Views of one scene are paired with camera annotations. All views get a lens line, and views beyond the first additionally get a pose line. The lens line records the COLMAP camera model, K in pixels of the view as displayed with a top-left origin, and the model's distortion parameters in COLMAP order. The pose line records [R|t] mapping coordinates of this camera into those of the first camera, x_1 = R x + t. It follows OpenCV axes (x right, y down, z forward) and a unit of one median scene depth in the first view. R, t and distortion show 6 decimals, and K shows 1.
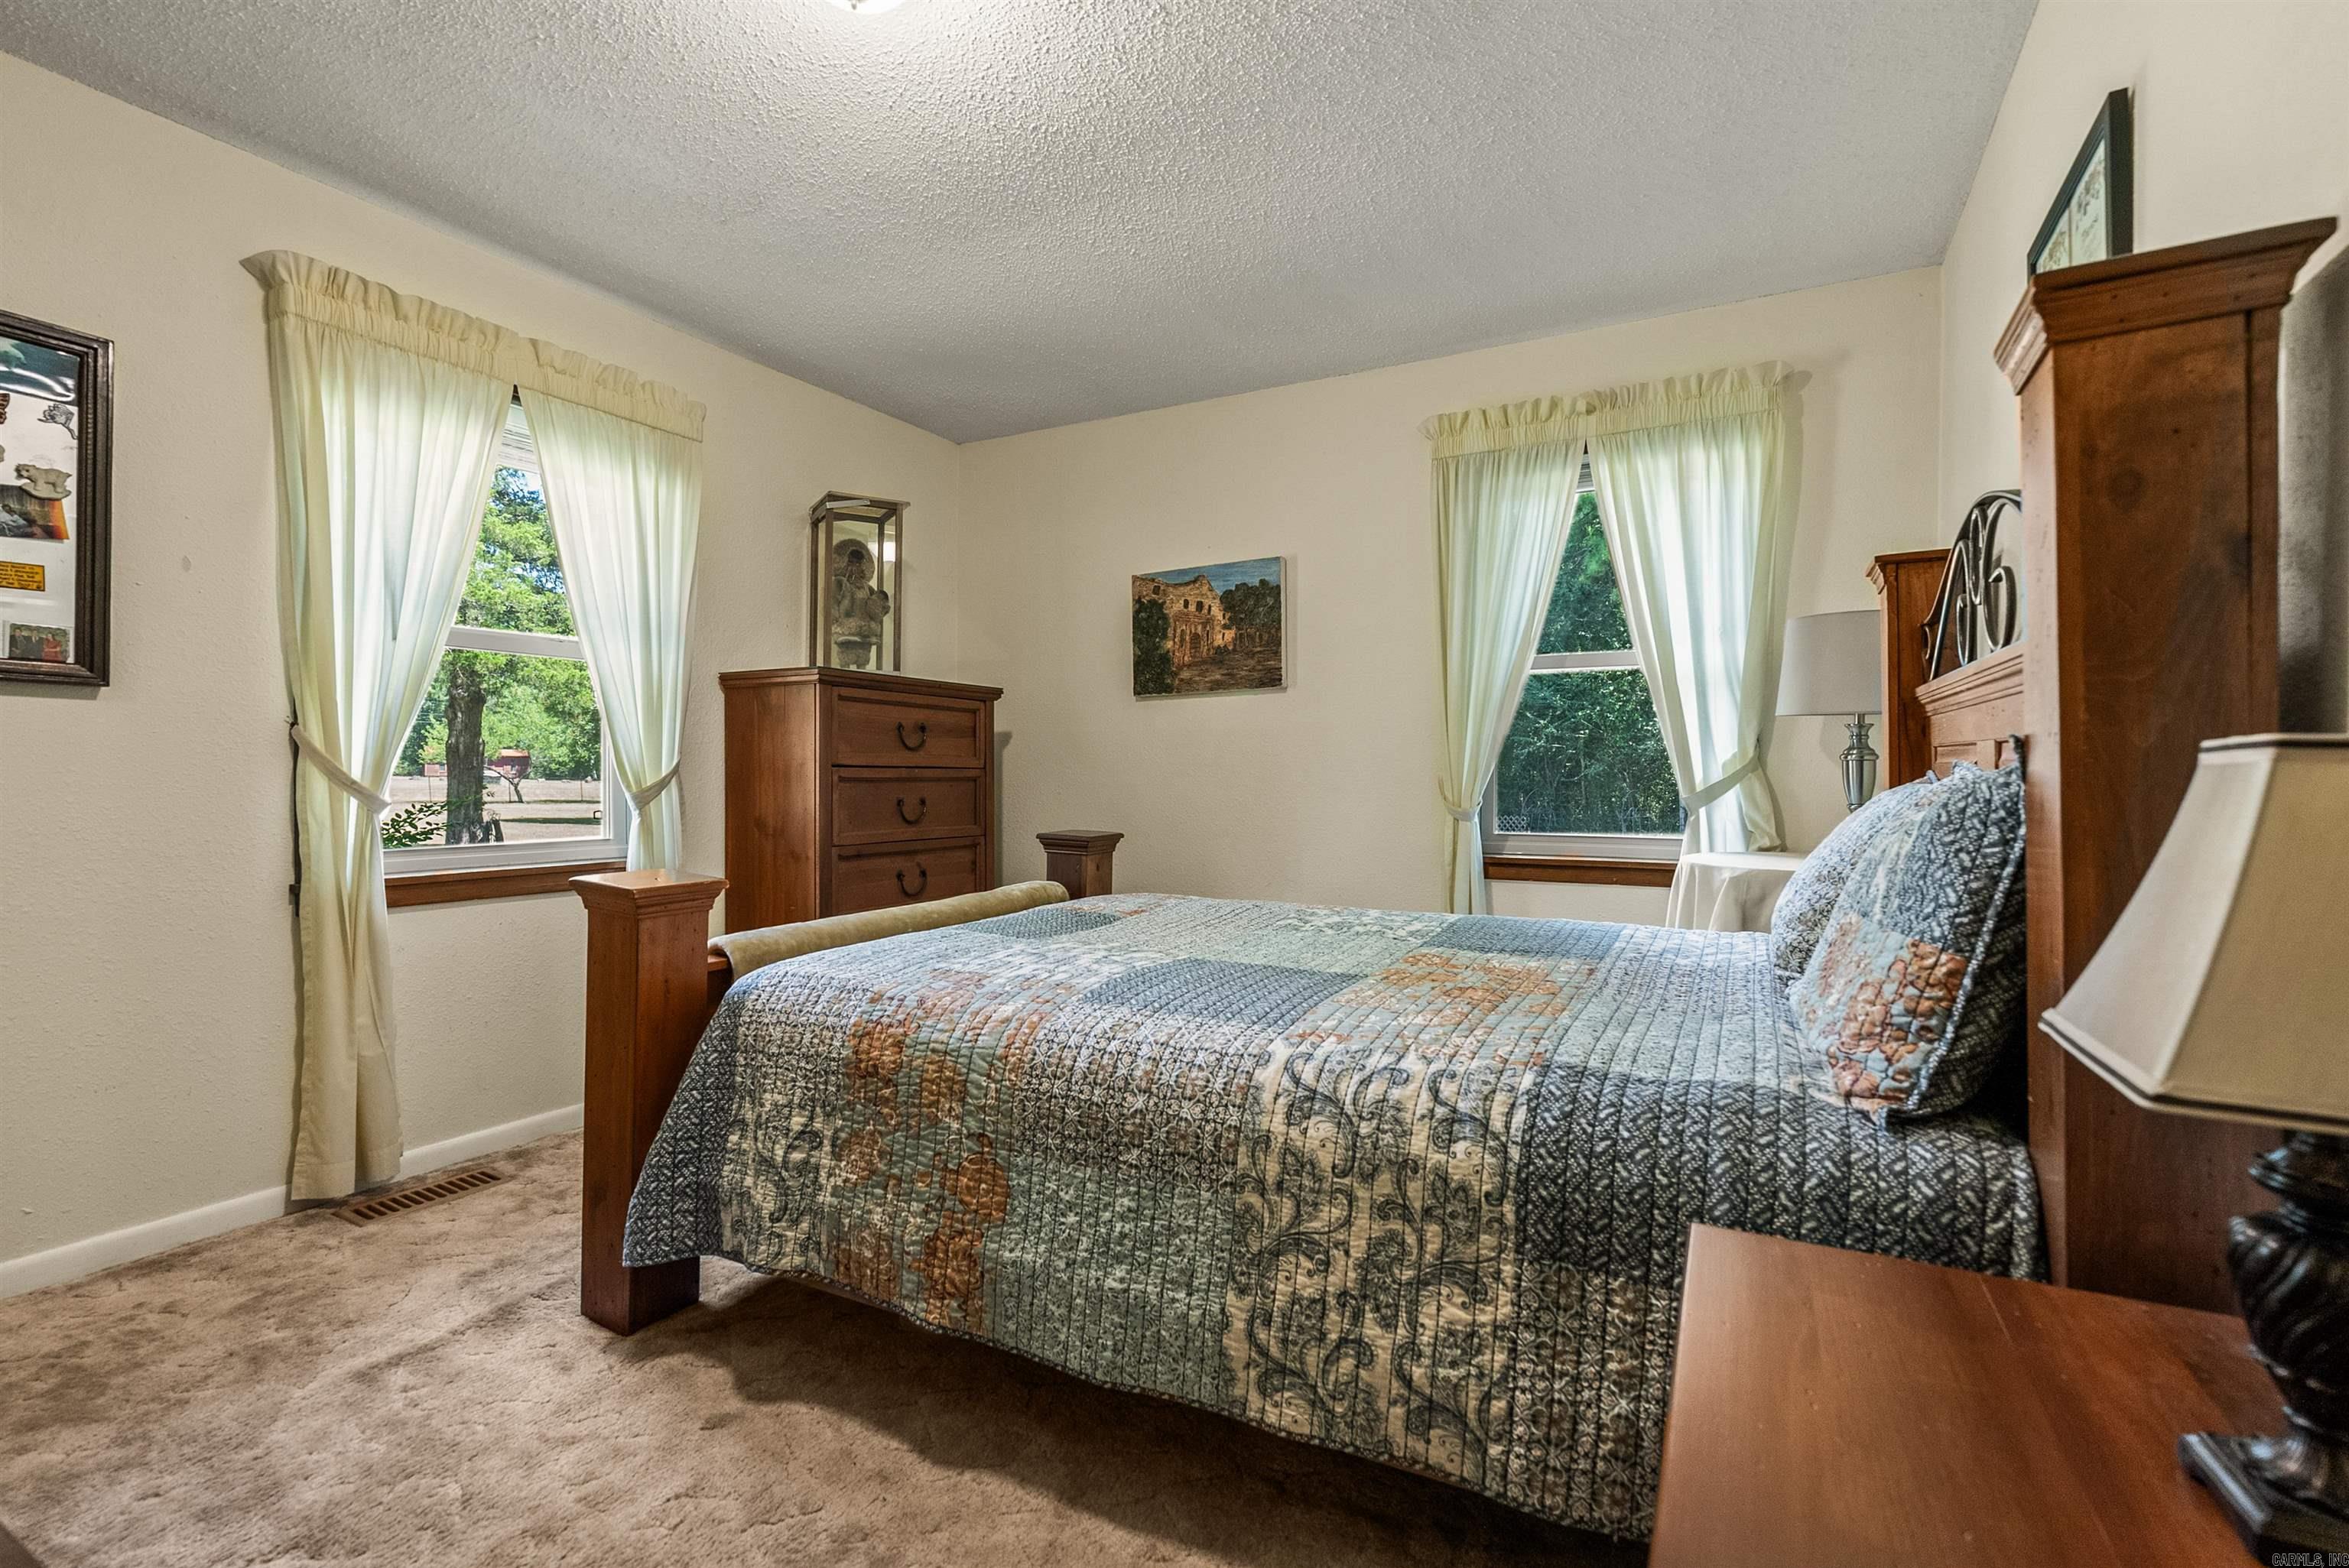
lens RADIAL K [[1074.6, 0, 1179.9], [0, 1074.6, 774.2], [0, 0, 1]] dist [-0.012059, 0.005178]
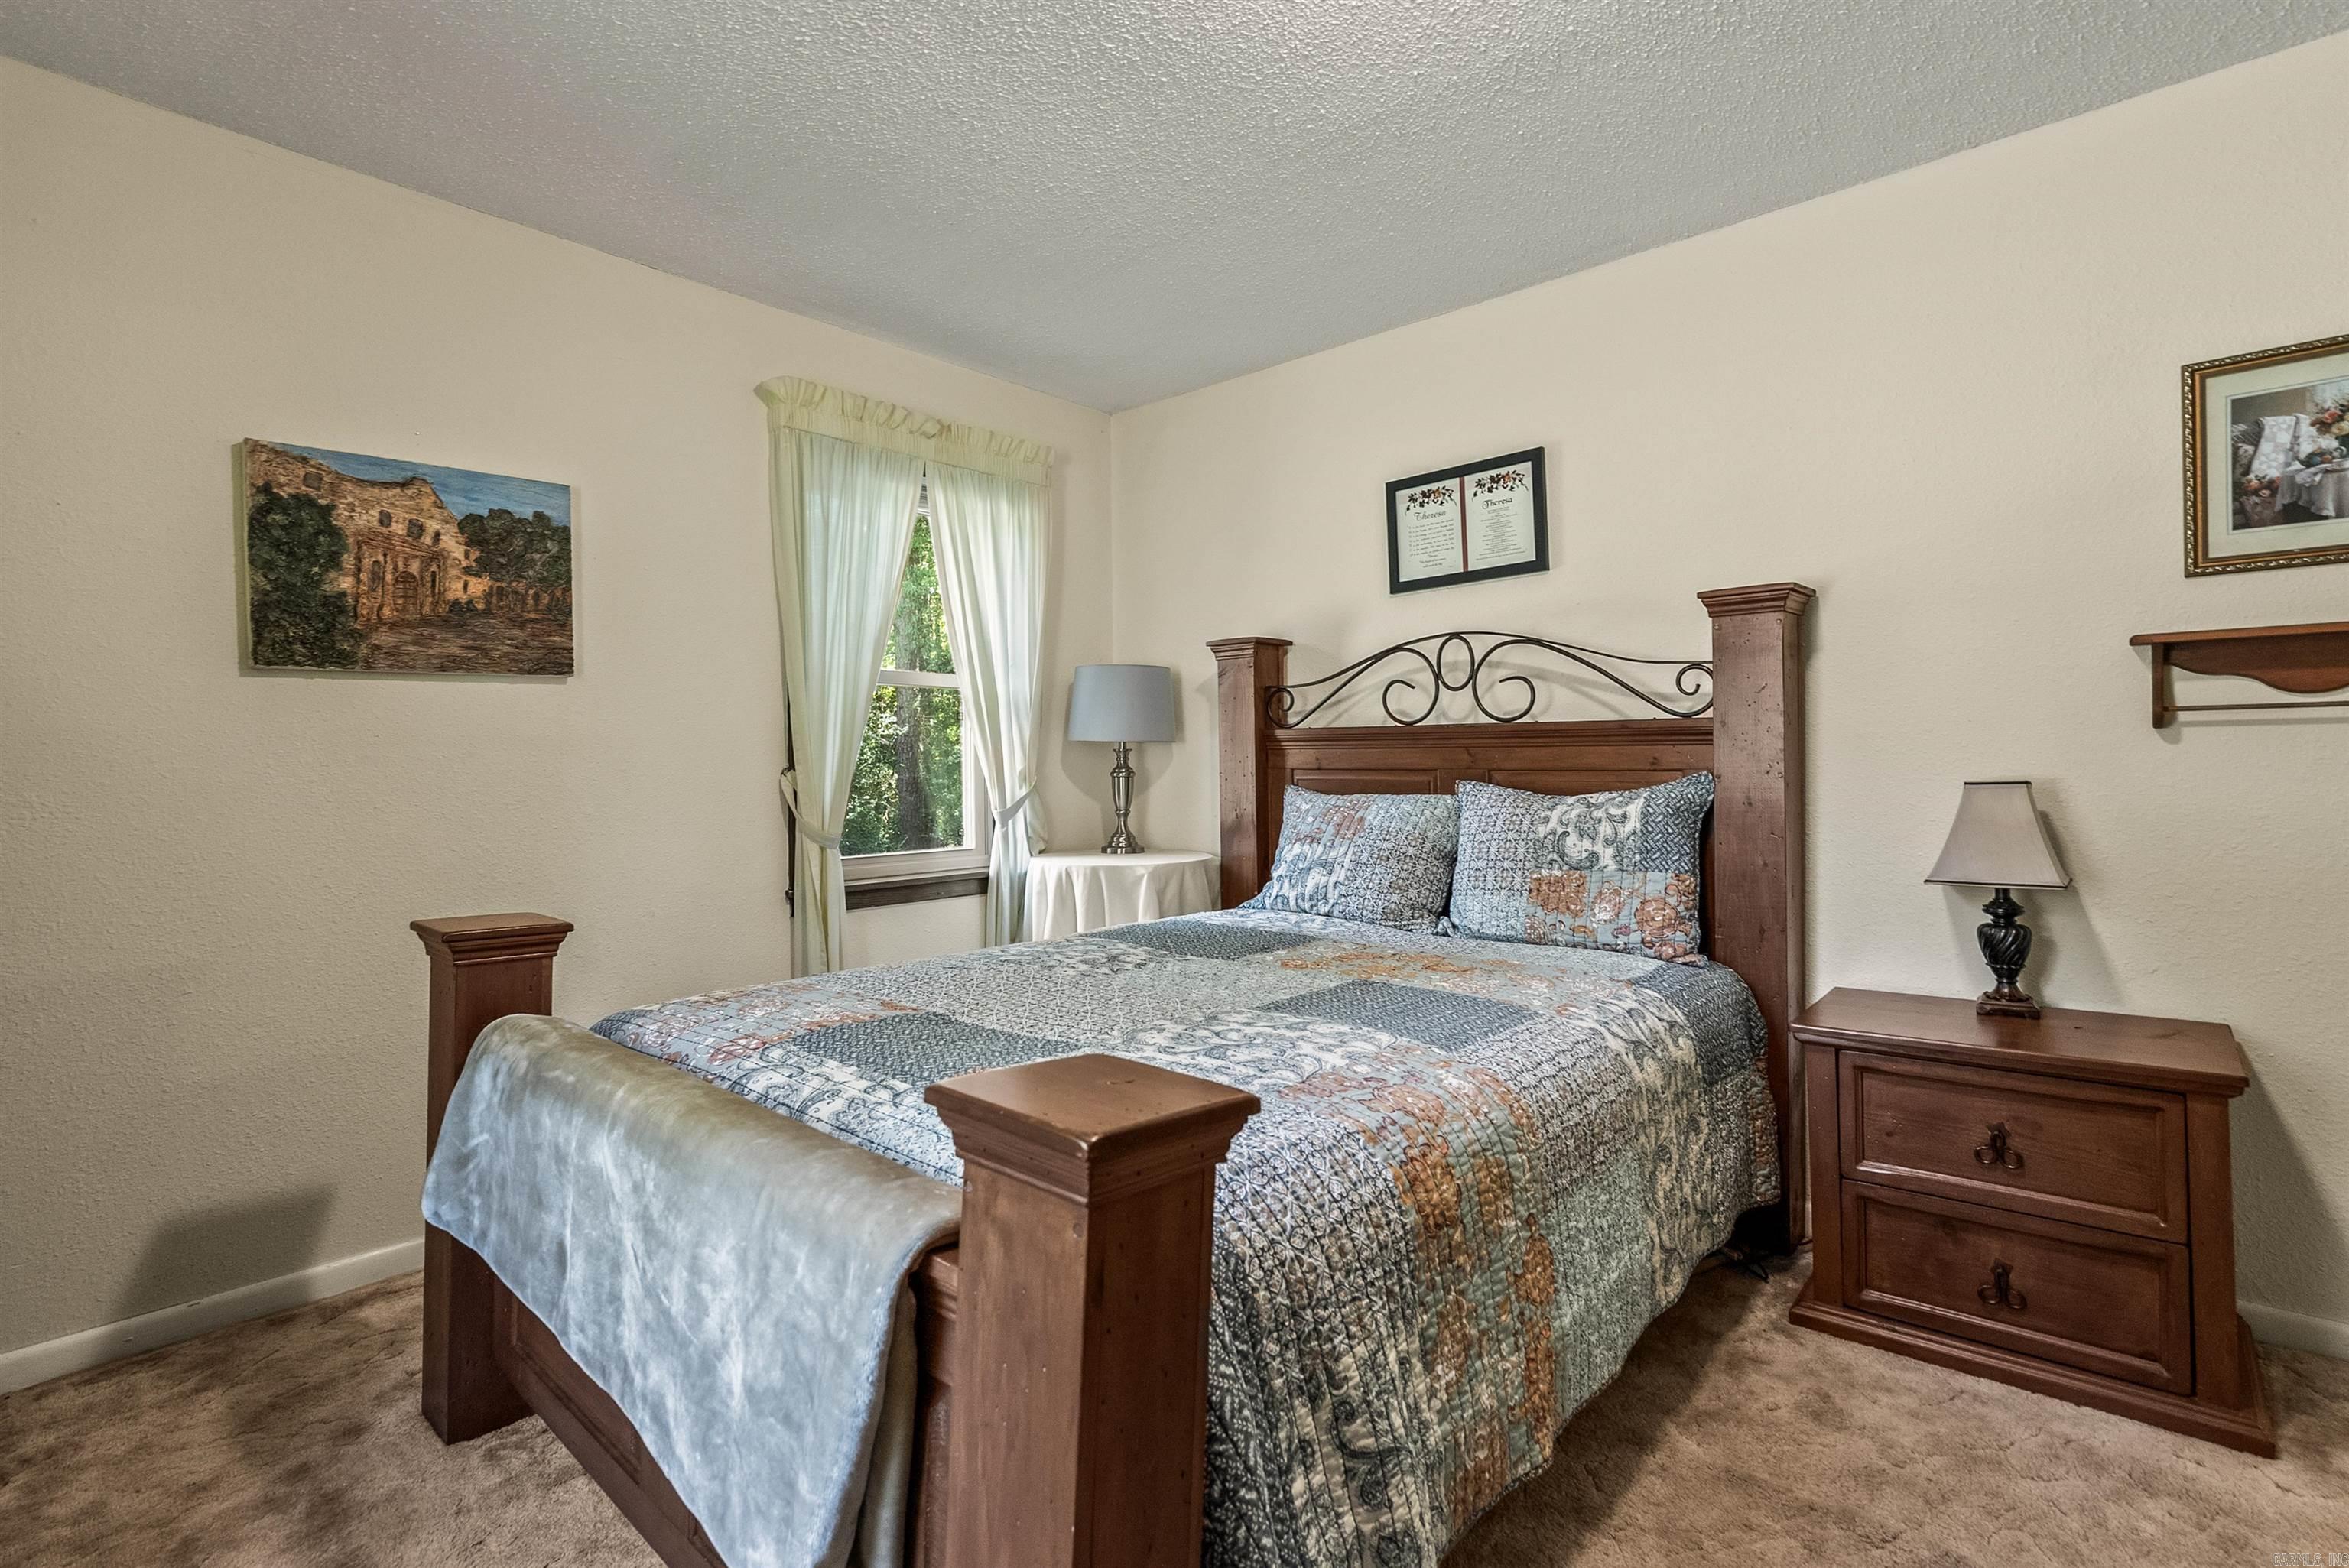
lens RADIAL K [[1074.6, 0, 1181.7], [0, 1074.6, 776.8], [0, 0, 1]] dist [-0.012059, 0.005178]
pose [[0.246788, -0.008737, 0.969030, -0.472669], [0.013109, 0.999898, 0.005677, -0.015192], [-0.968981, 0.011302, 0.246878, 0.449726]]
